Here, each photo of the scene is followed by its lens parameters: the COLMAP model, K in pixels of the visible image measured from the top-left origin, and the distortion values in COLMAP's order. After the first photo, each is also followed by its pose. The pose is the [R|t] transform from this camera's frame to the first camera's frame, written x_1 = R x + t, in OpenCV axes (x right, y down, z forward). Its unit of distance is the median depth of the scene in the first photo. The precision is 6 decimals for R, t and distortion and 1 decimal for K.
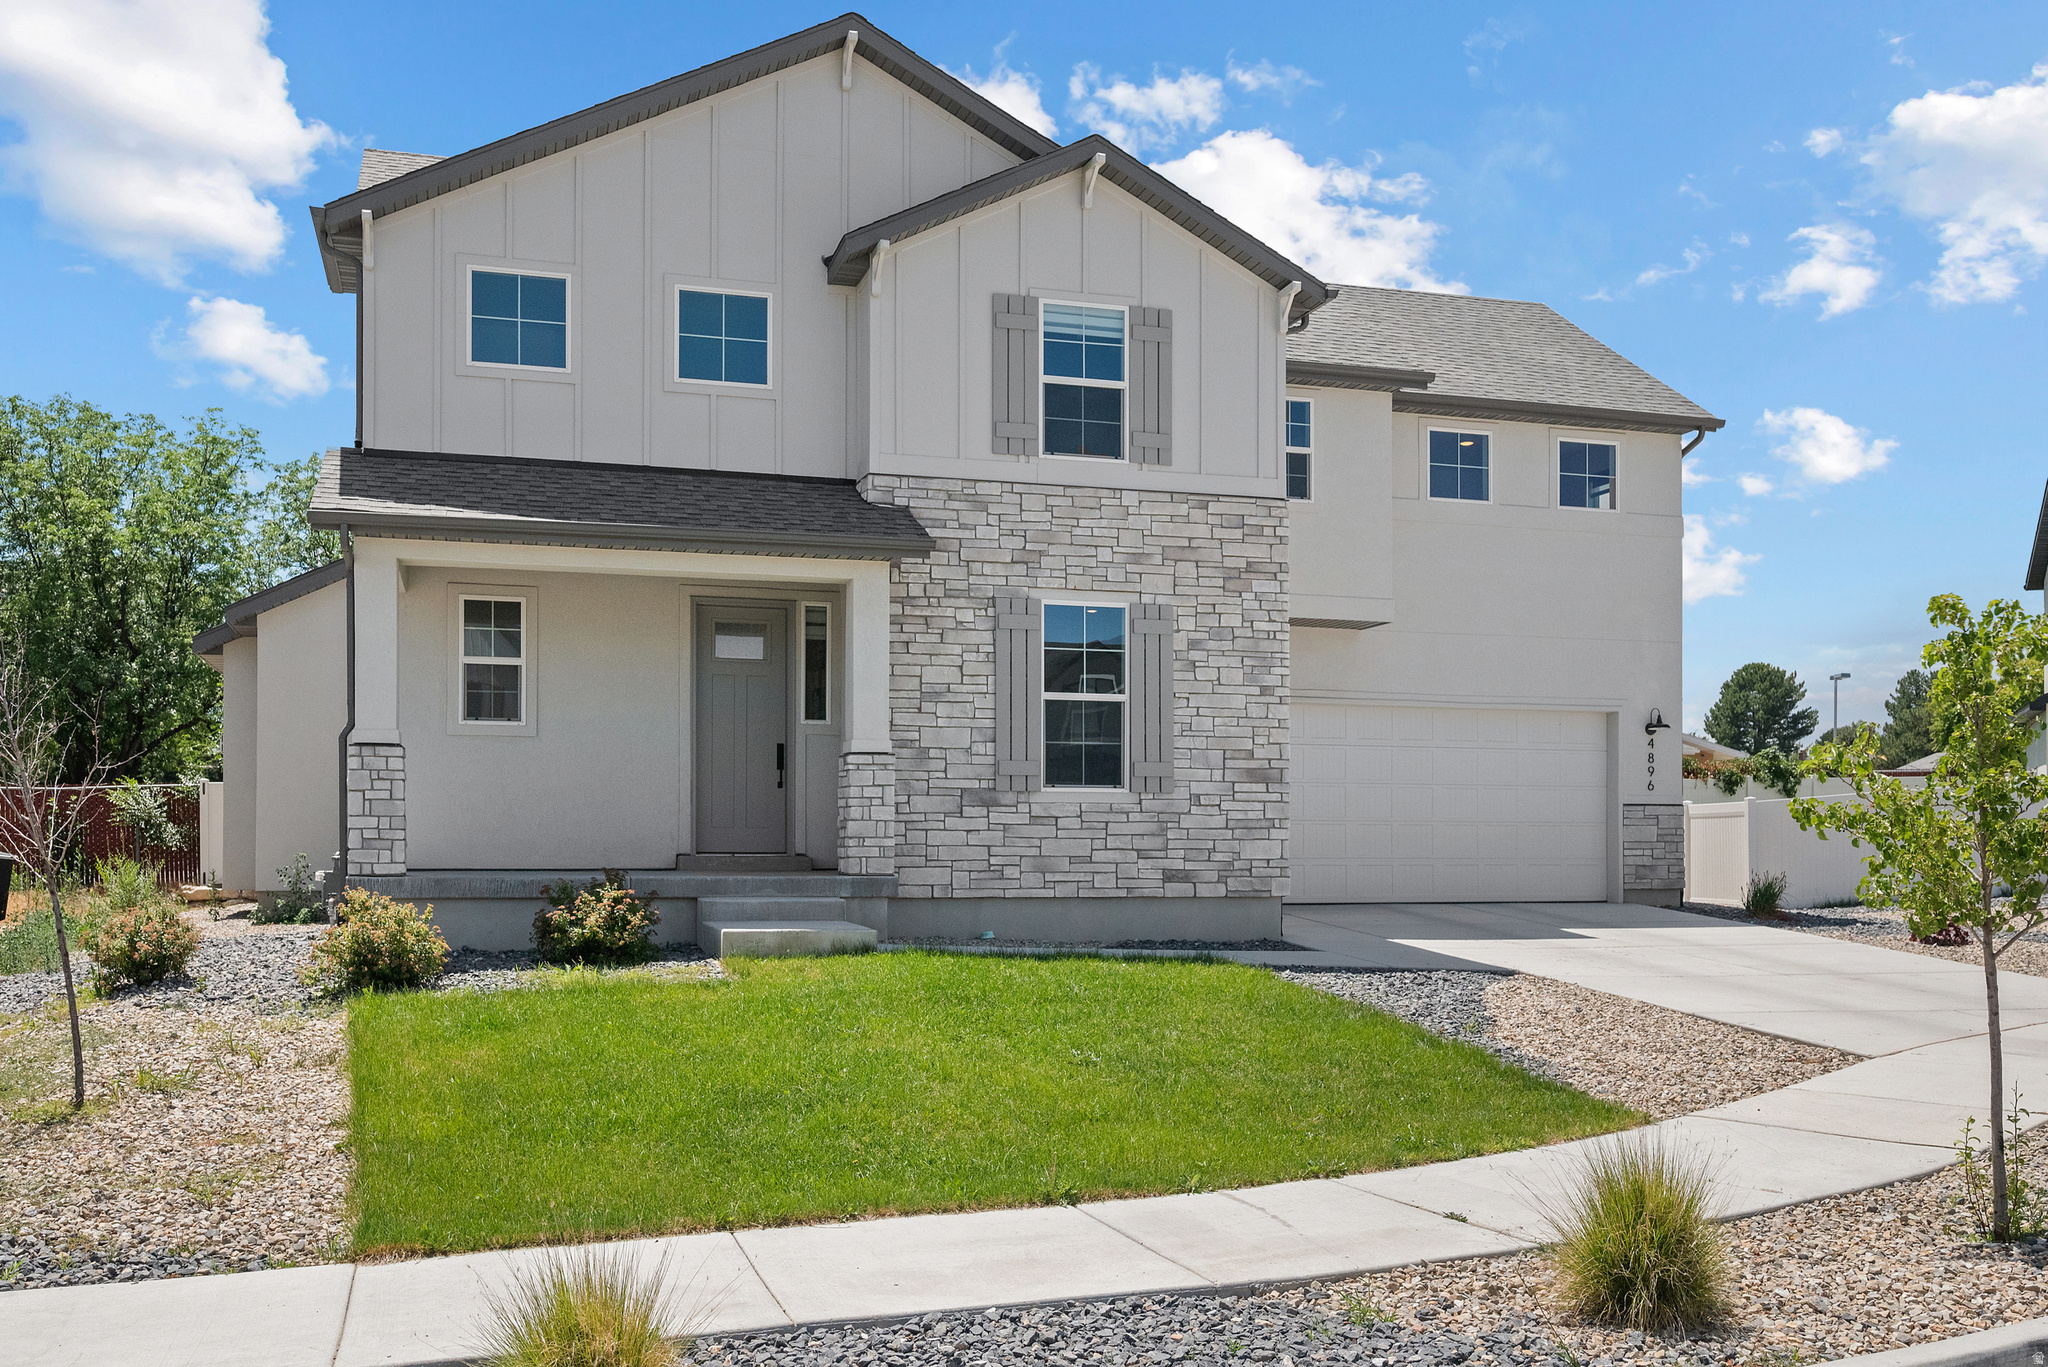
lens RADIAL K [[1821.7, 0, 1035.8], [0, 1821.7, 693.3], [0, 0, 1]] dist [-0.007214, -0.001364]
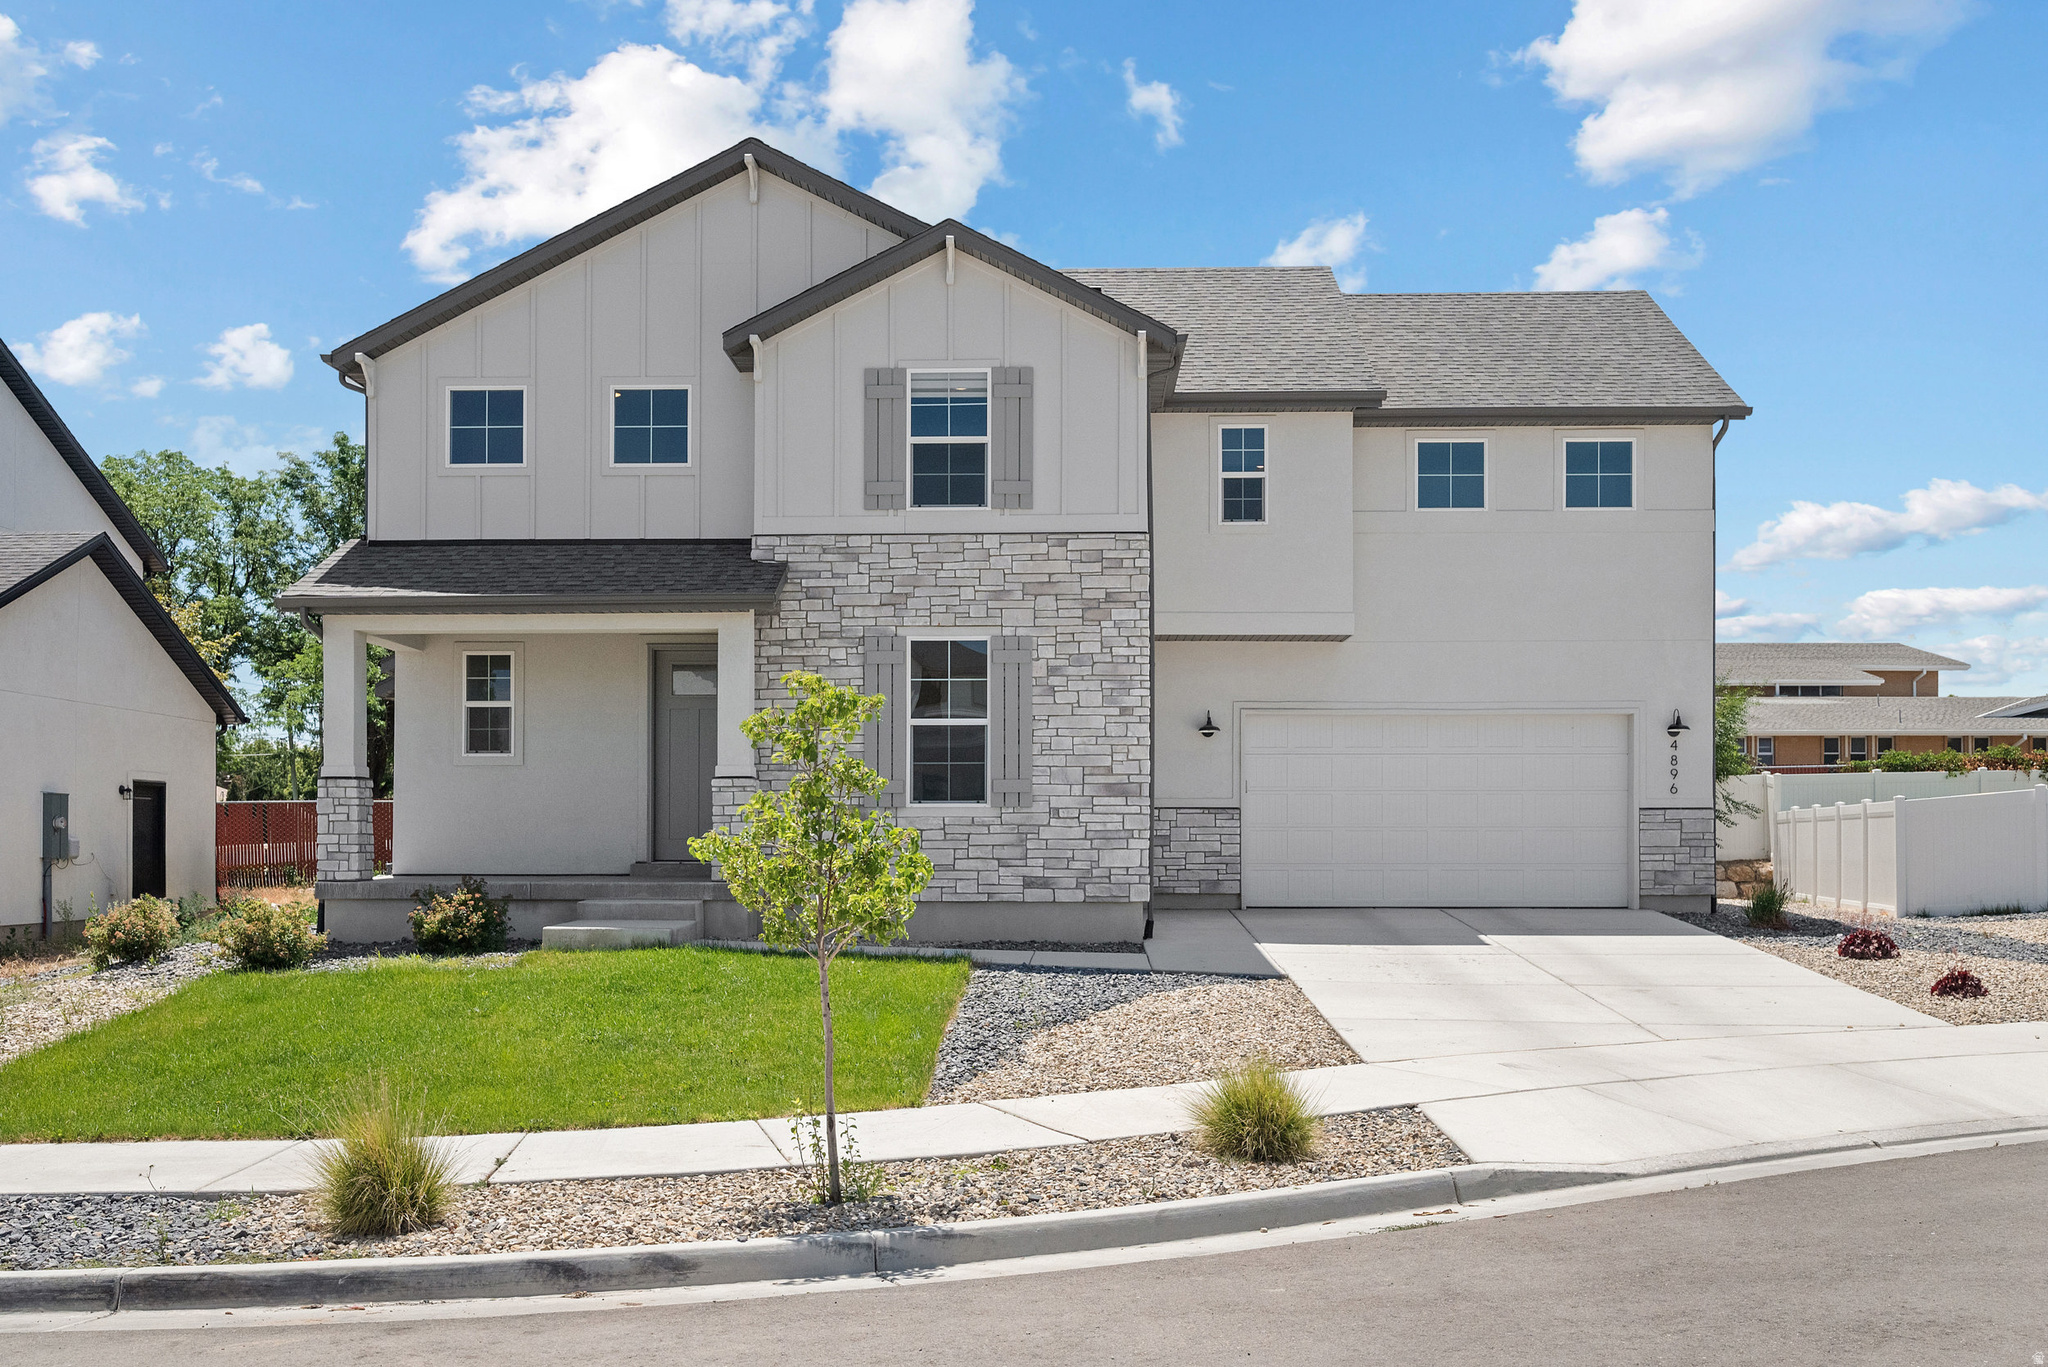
lens RADIAL K [[1821.7, 0, 1027.6], [0, 1821.7, 676.7], [0, 0, 1]] dist [-0.007214, -0.001364]
pose [[0.946156, -0.031341, -0.322189, 0.430925], [0.029964, 0.999508, -0.009233, -0.013982], [0.322320, -0.000918, 0.946630, -0.042685]]
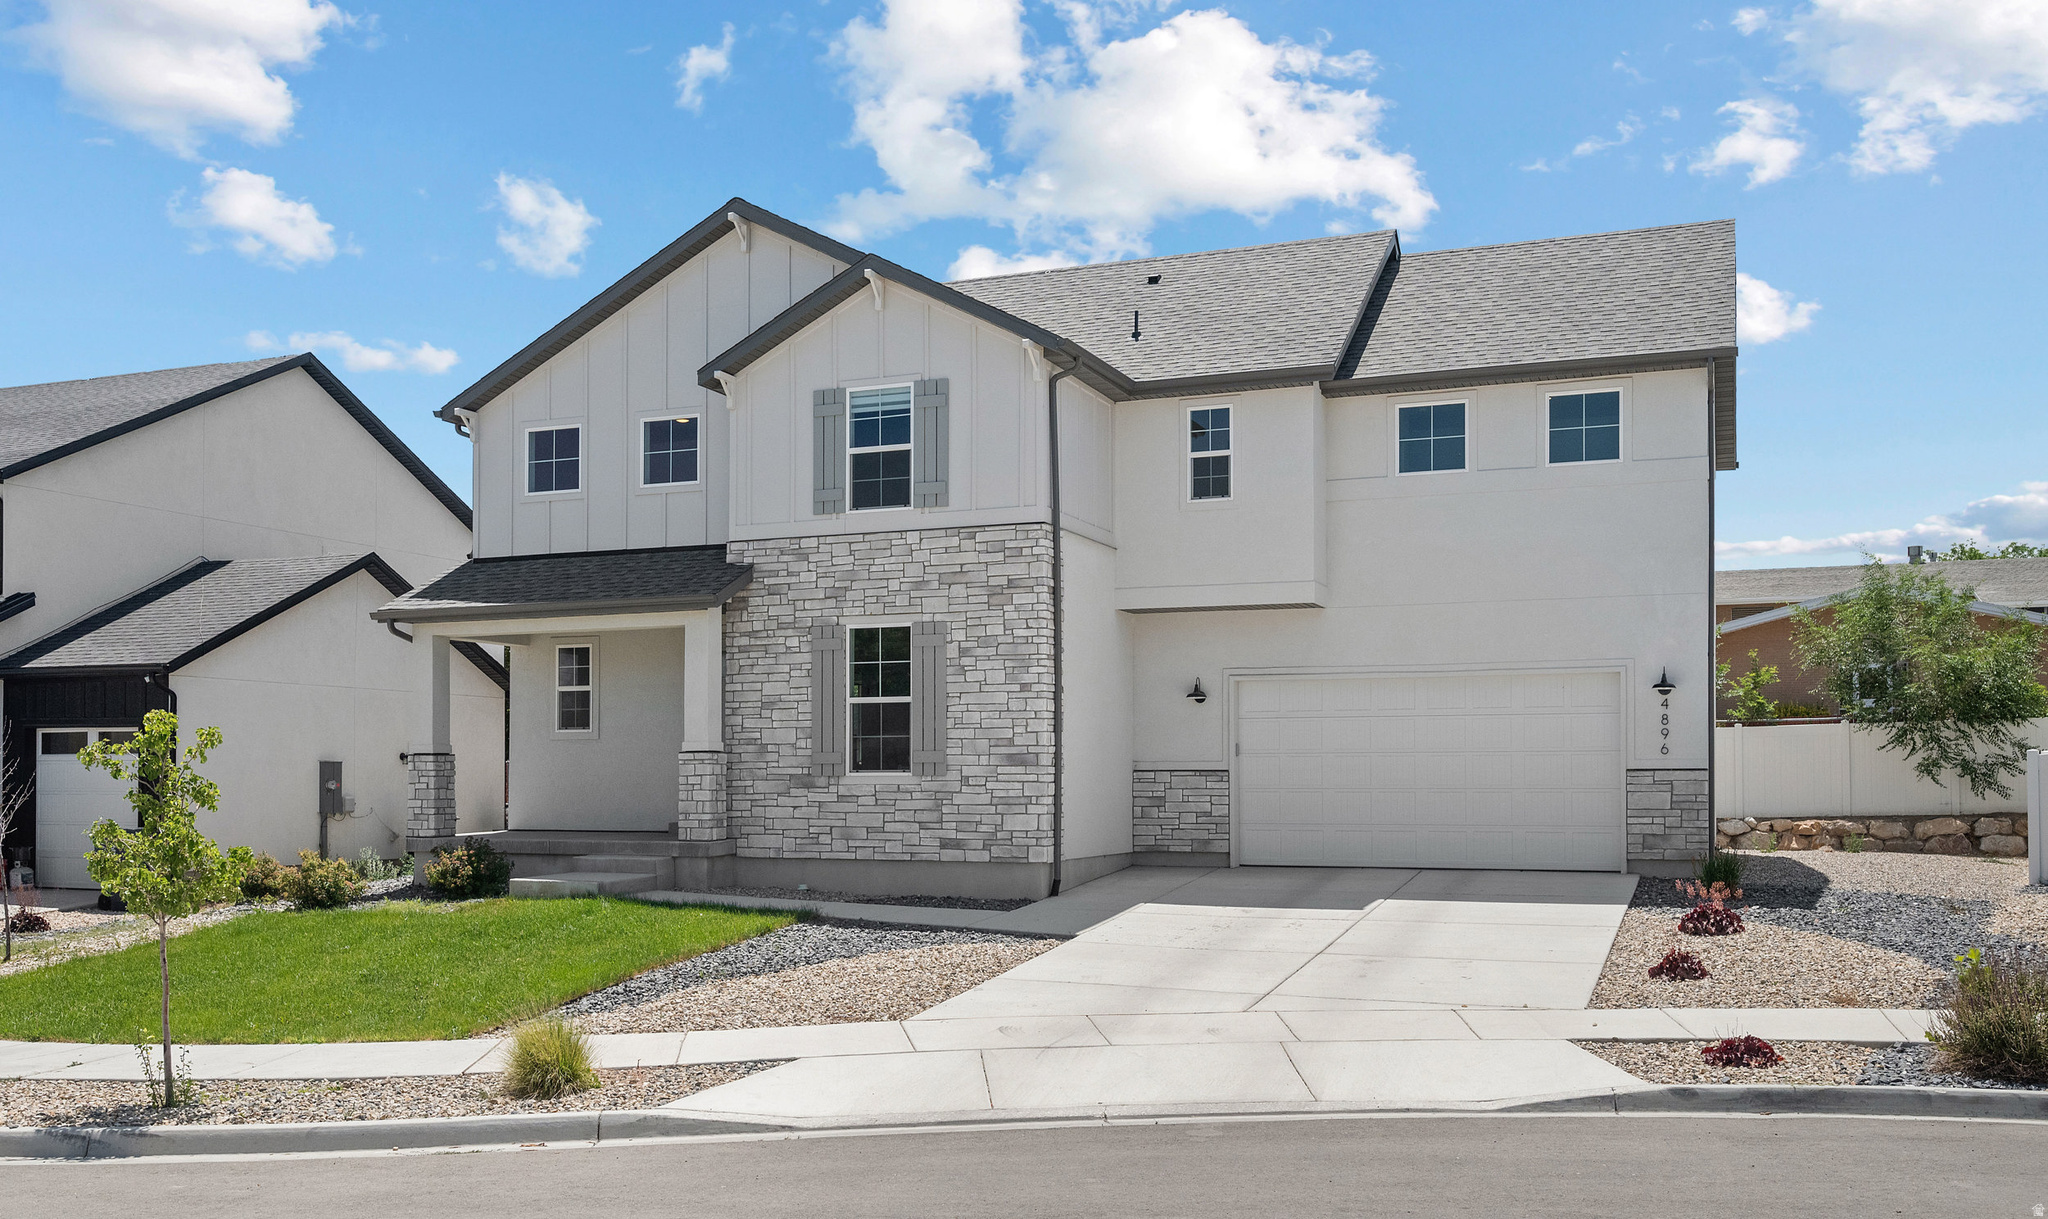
lens RADIAL K [[1789.7, 0, 1027.0], [0, 1789.7, 605.3], [0, 0, 1]] dist [-0.006000, -0.004713]
pose [[0.773639, -0.063739, -0.630413, 0.883282], [0.059679, 0.997835, -0.027650, -0.022892], [0.630810, -0.016231, 0.775767, 0.105166]]
